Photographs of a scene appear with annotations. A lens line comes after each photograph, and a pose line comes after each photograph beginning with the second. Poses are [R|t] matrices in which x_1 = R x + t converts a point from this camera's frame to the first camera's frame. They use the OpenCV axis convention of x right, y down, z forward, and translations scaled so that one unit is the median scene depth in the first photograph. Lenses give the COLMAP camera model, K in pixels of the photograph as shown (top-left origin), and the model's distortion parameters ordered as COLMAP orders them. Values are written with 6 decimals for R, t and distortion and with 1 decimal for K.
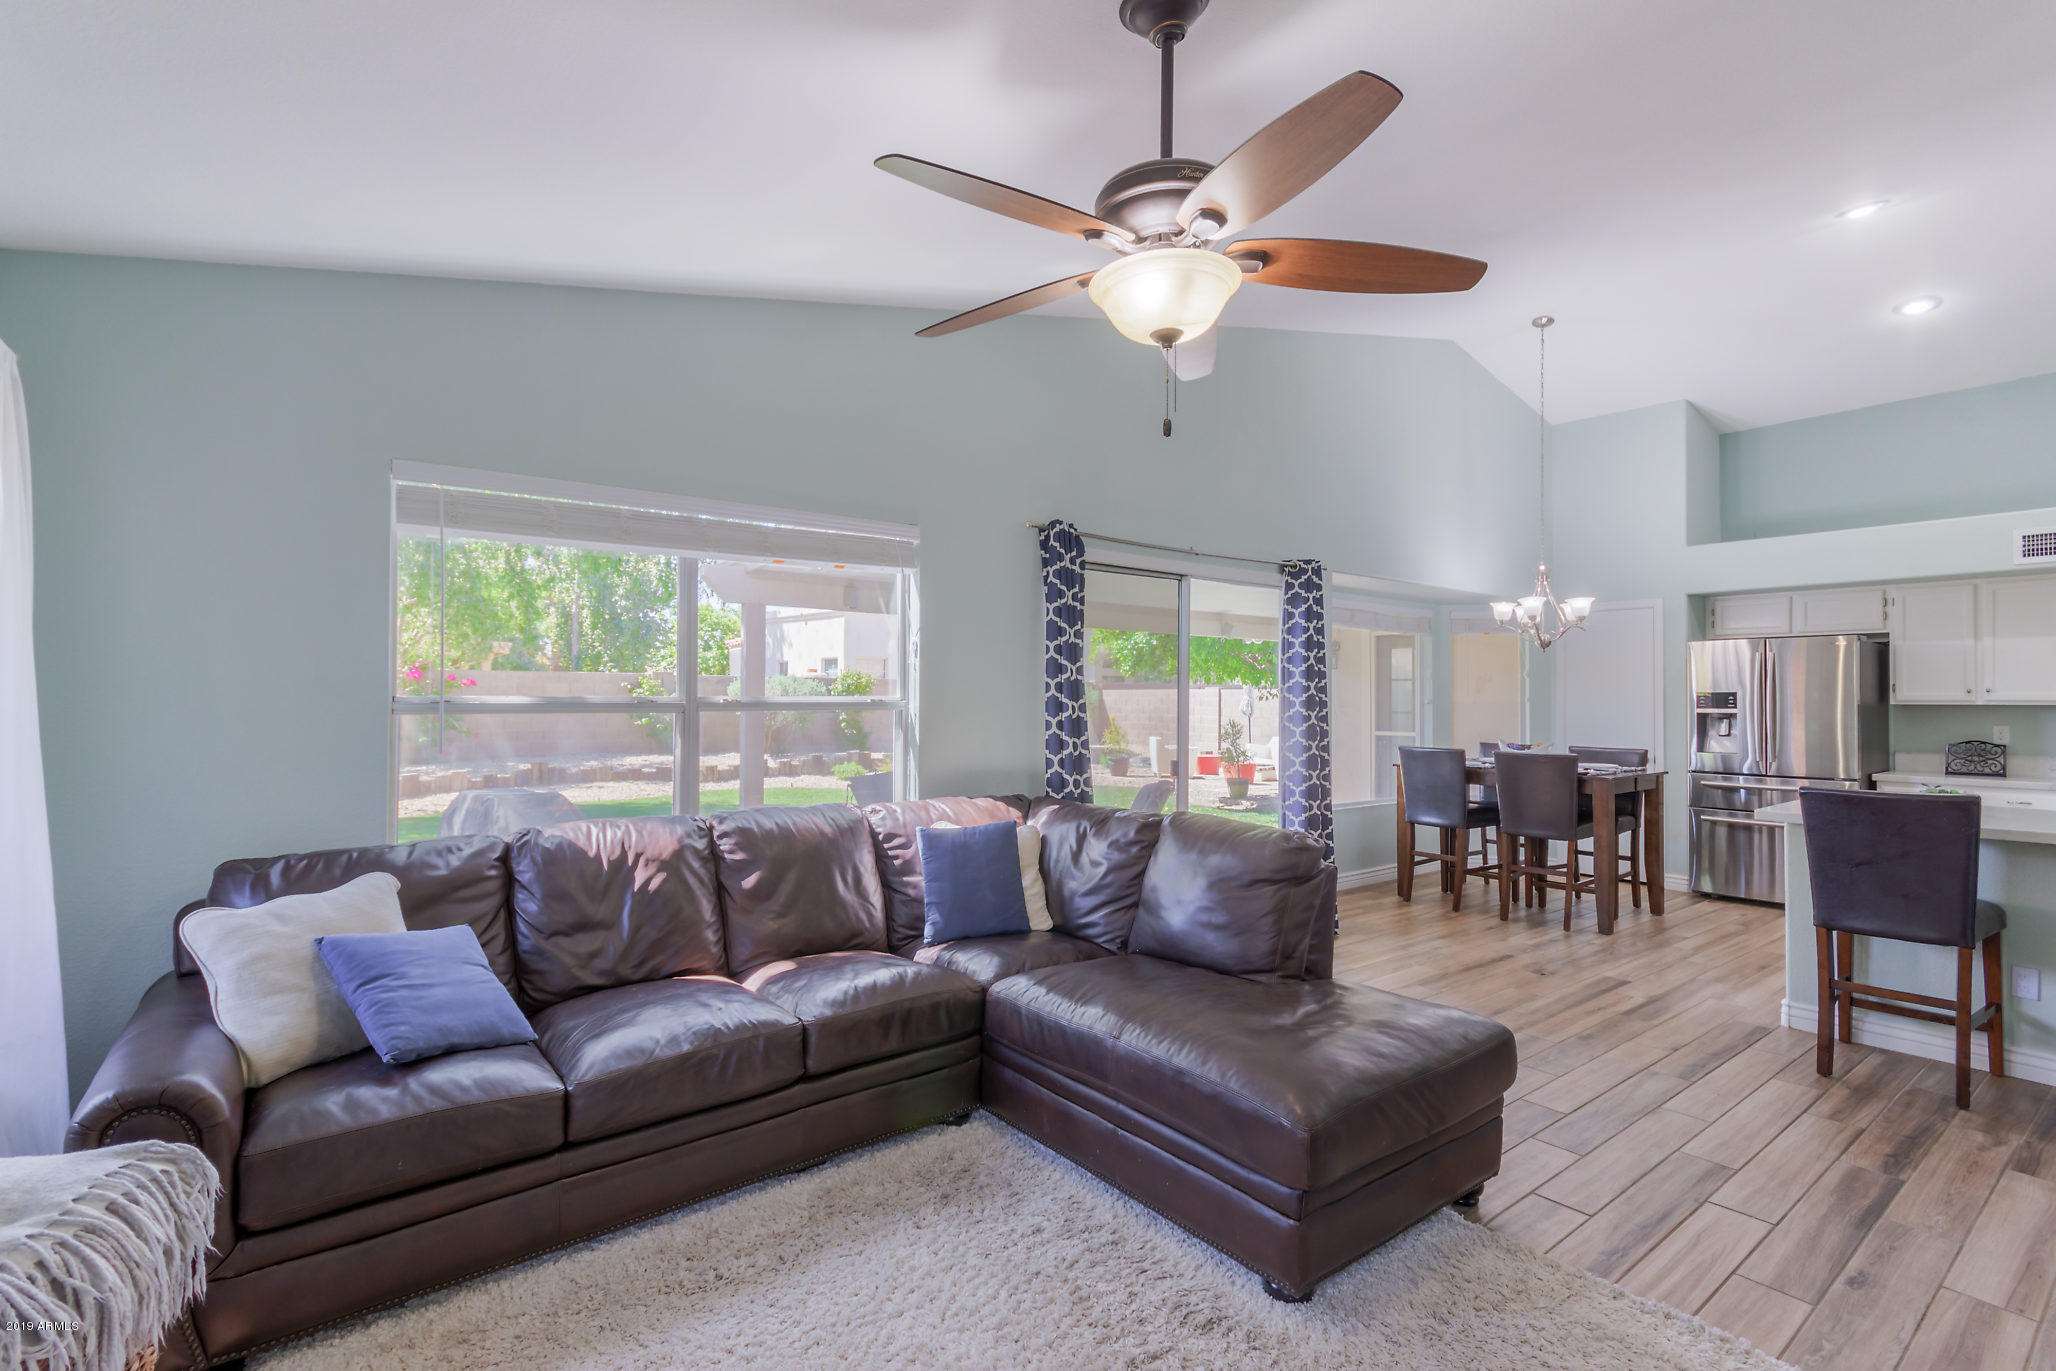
lens RADIAL K [[947.1, 0, 1035.6], [0, 947.1, 688.3], [0, 0, 1]] dist [-0.000915, 0.001448]
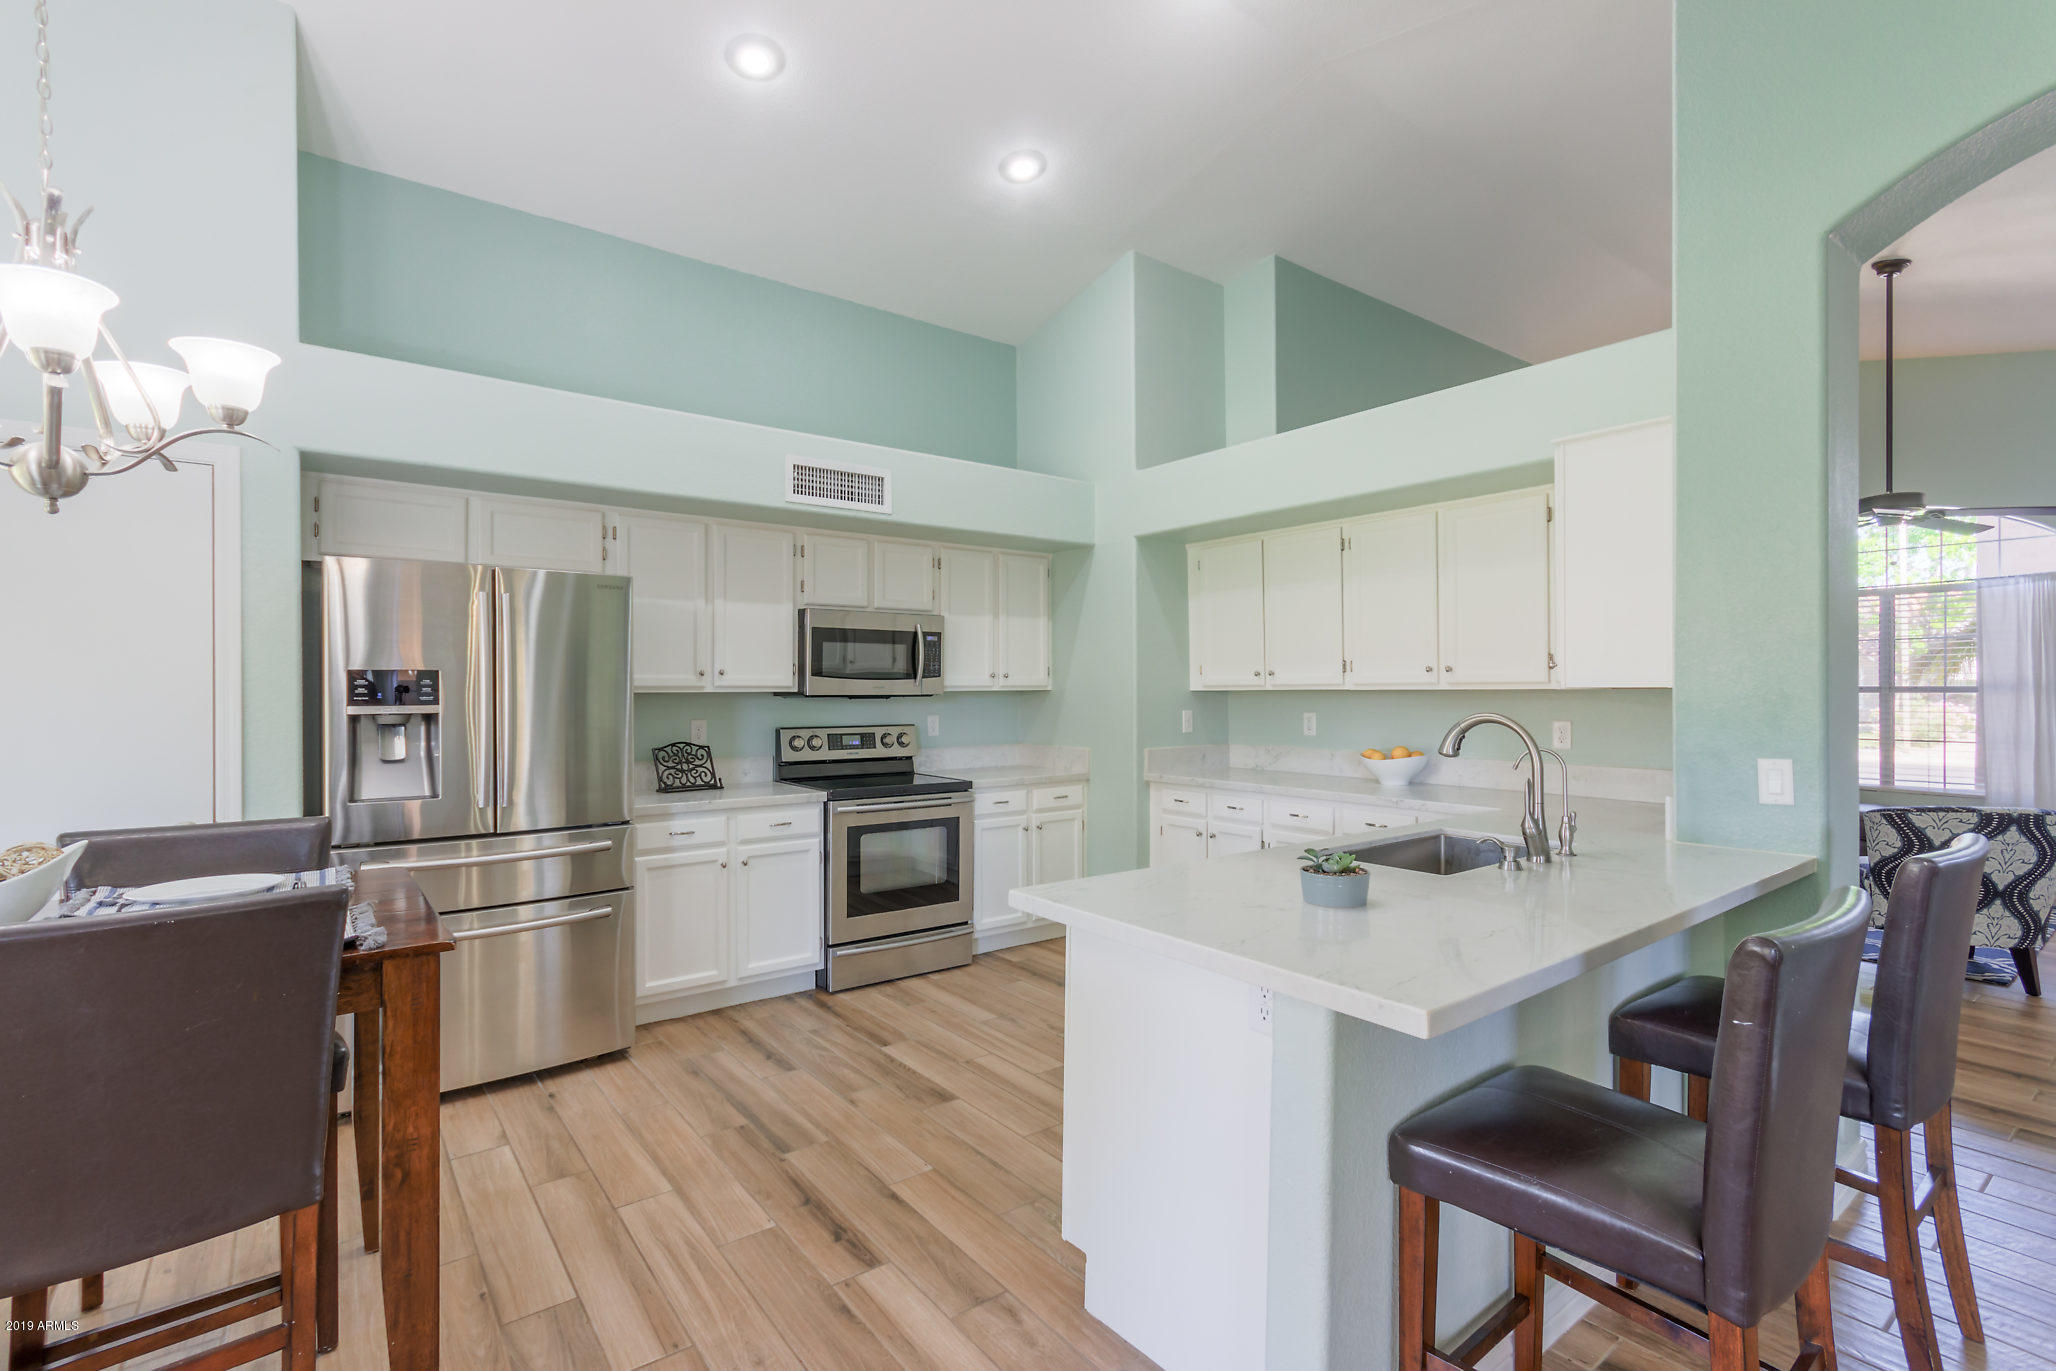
lens RADIAL K [[947.1, 0, 1025.2], [0, 947.1, 684.7], [0, 0, 1]] dist [-0.000915, 0.001448]
pose [[0.006258, -0.001799, 0.999979, 0.250444], [-0.010974, 0.999938, 0.001867, 0.006740], [-0.999920, -0.010986, 0.006238, 0.677945]]
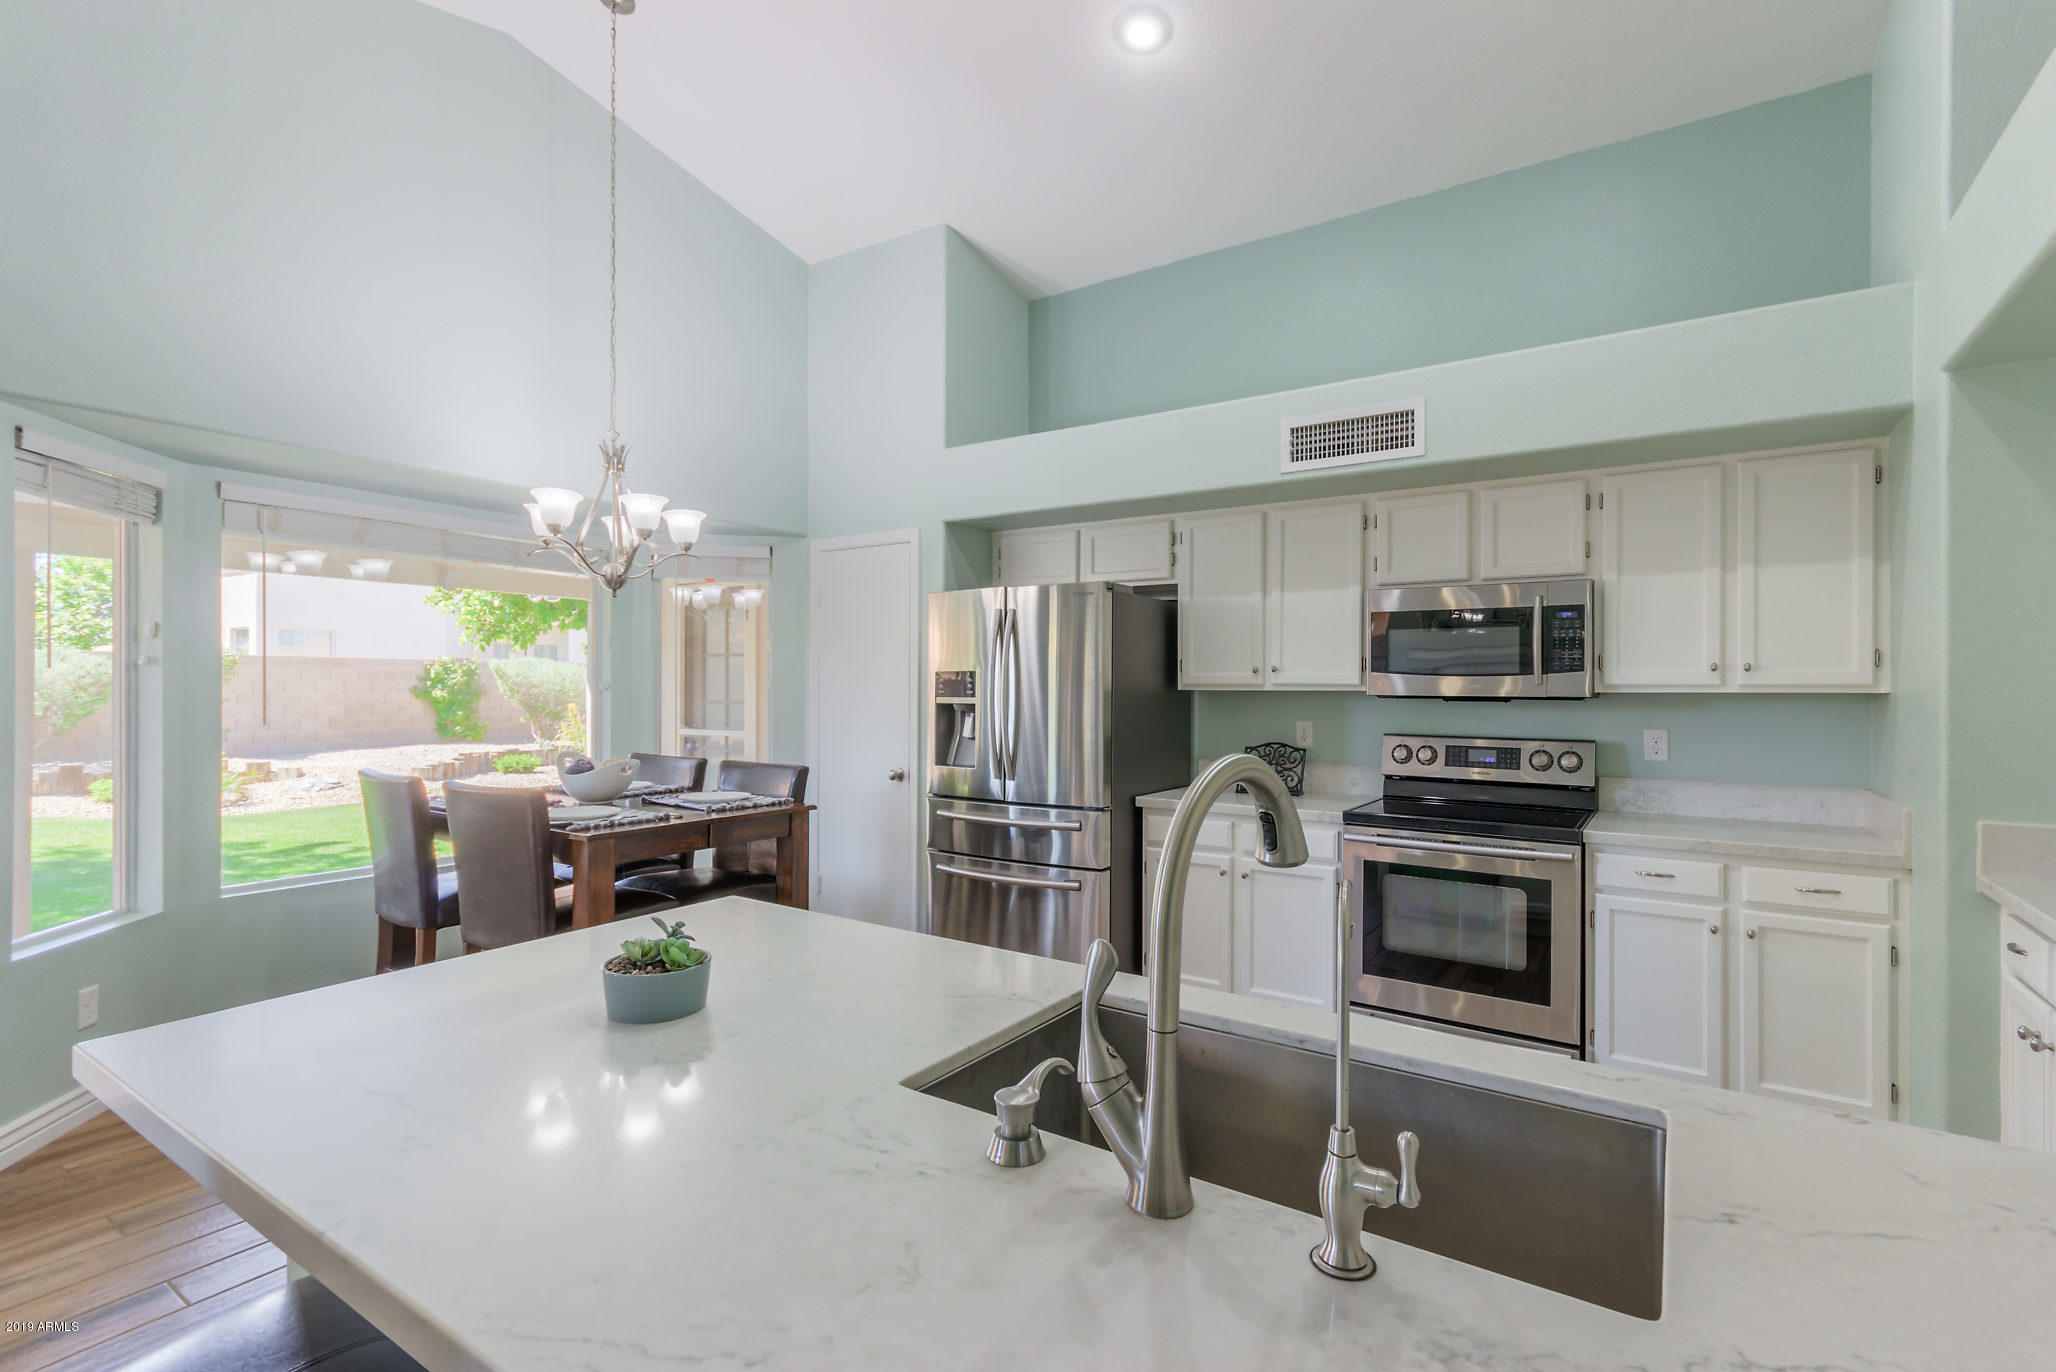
lens RADIAL K [[947.1, 0, 1042.8], [0, 947.1, 686.3], [0, 0, 1]] dist [-0.000915, 0.001448]
pose [[0.947959, -0.001107, 0.318392, 0.564452], [-0.003518, 0.999897, 0.013949, 0.004841], [-0.318374, -0.014343, 0.947857, 0.368792]]
